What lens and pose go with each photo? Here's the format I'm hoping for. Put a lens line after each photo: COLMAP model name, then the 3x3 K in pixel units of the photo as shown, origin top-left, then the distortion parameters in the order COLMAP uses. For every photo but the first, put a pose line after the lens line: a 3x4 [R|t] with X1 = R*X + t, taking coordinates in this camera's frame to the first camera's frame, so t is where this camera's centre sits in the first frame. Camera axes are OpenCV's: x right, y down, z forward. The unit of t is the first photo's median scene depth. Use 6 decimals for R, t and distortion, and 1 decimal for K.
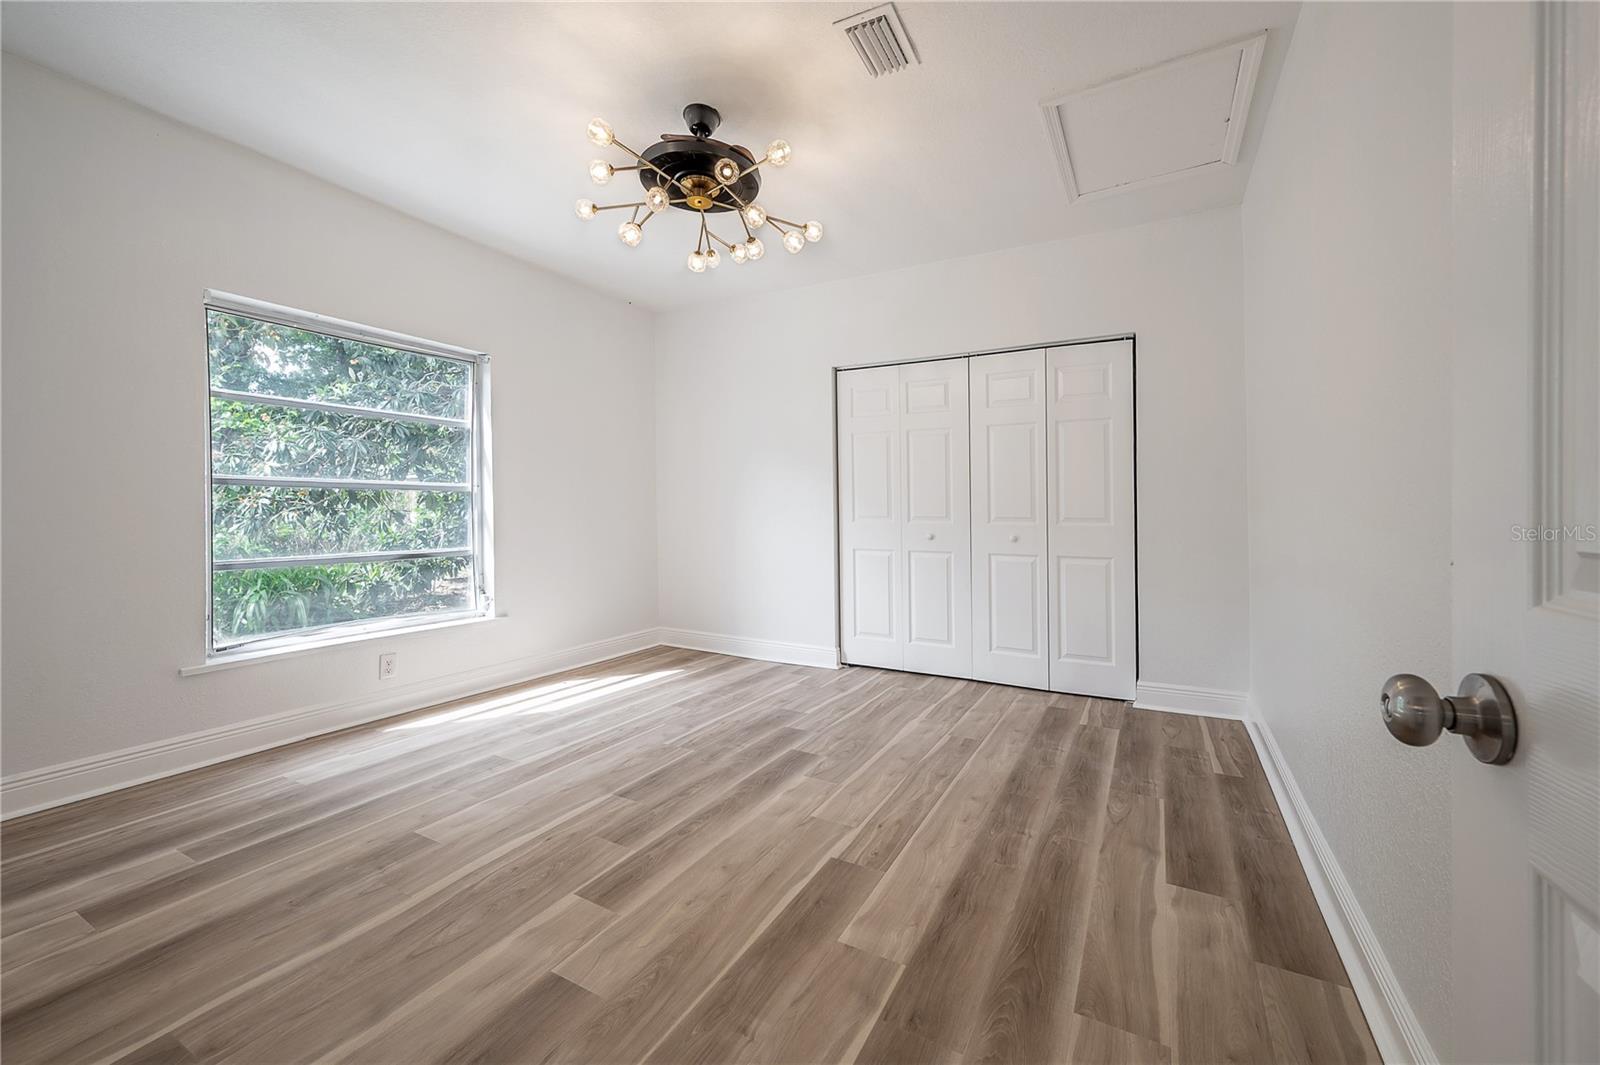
lens RADIAL K [[654.9, 0, 800.7], [0, 654.9, 518.8], [0, 0, 1]] dist [-0.003168, 0.001297]
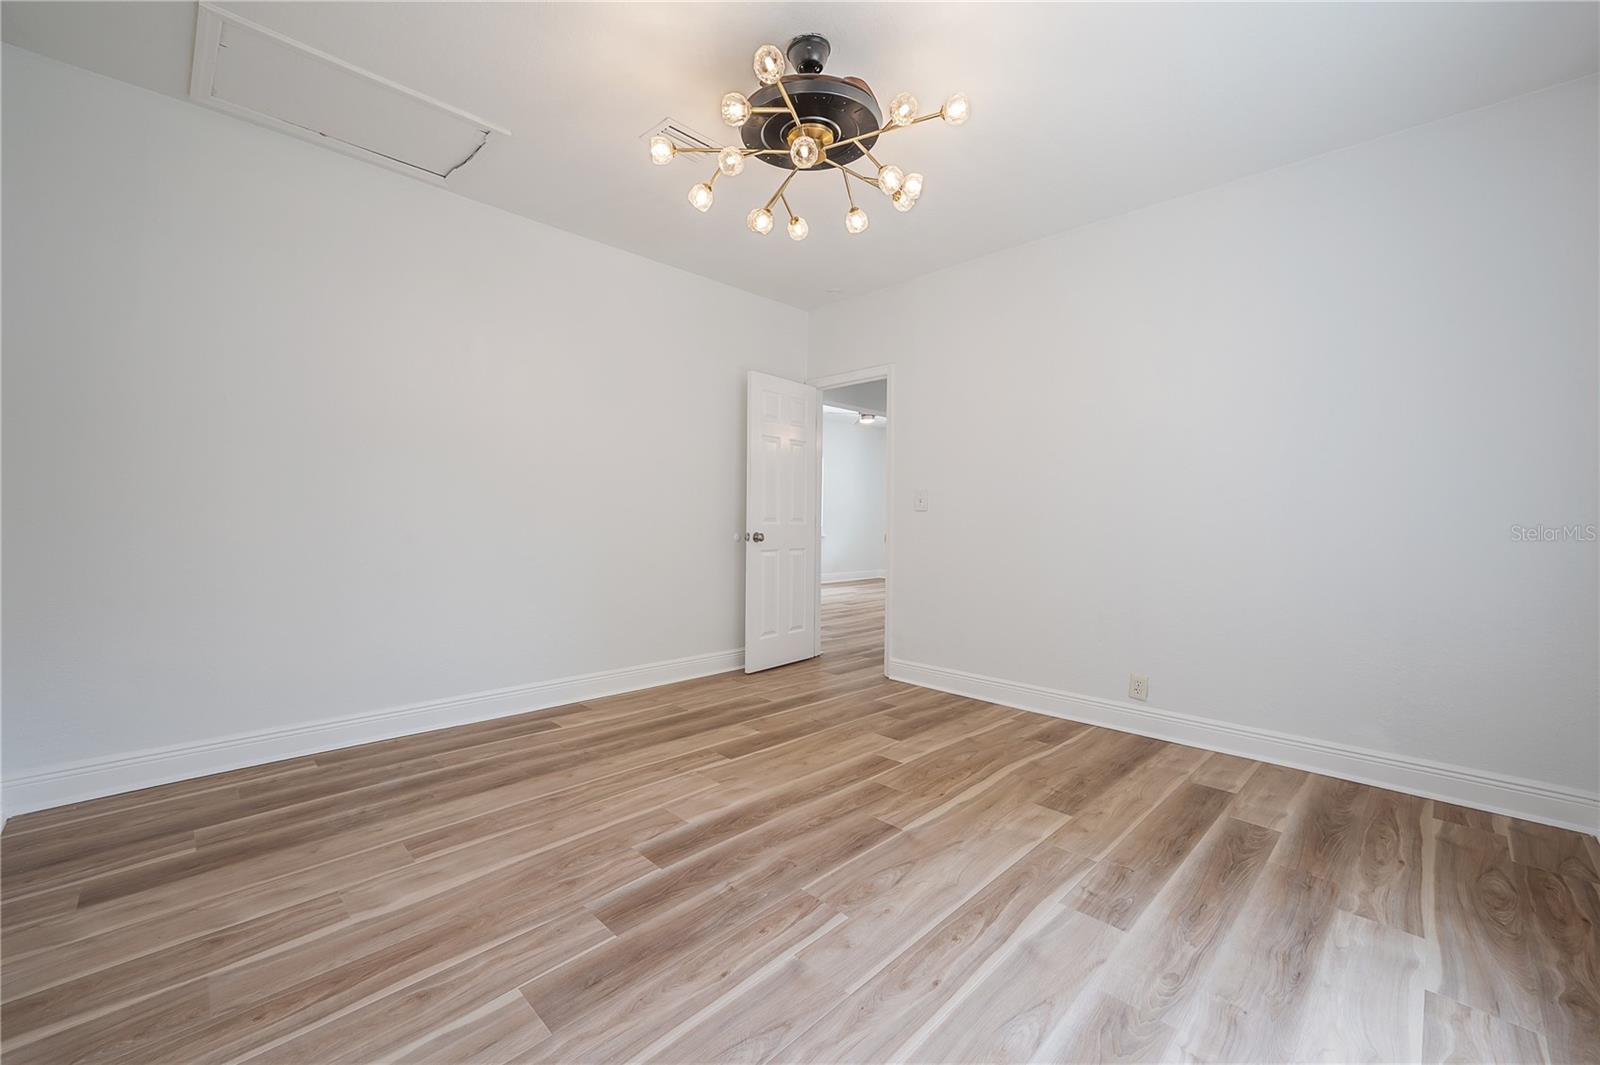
lens RADIAL K [[654.9, 0, 796.1], [0, 654.9, 528.0], [0, 0, 1]] dist [-0.003168, 0.001297]
pose [[-0.960643, -0.020743, 0.277011, -0.389194], [-0.010840, 0.999248, 0.037236, -0.033076], [-0.277575, 0.032767, -0.960145, 1.903964]]
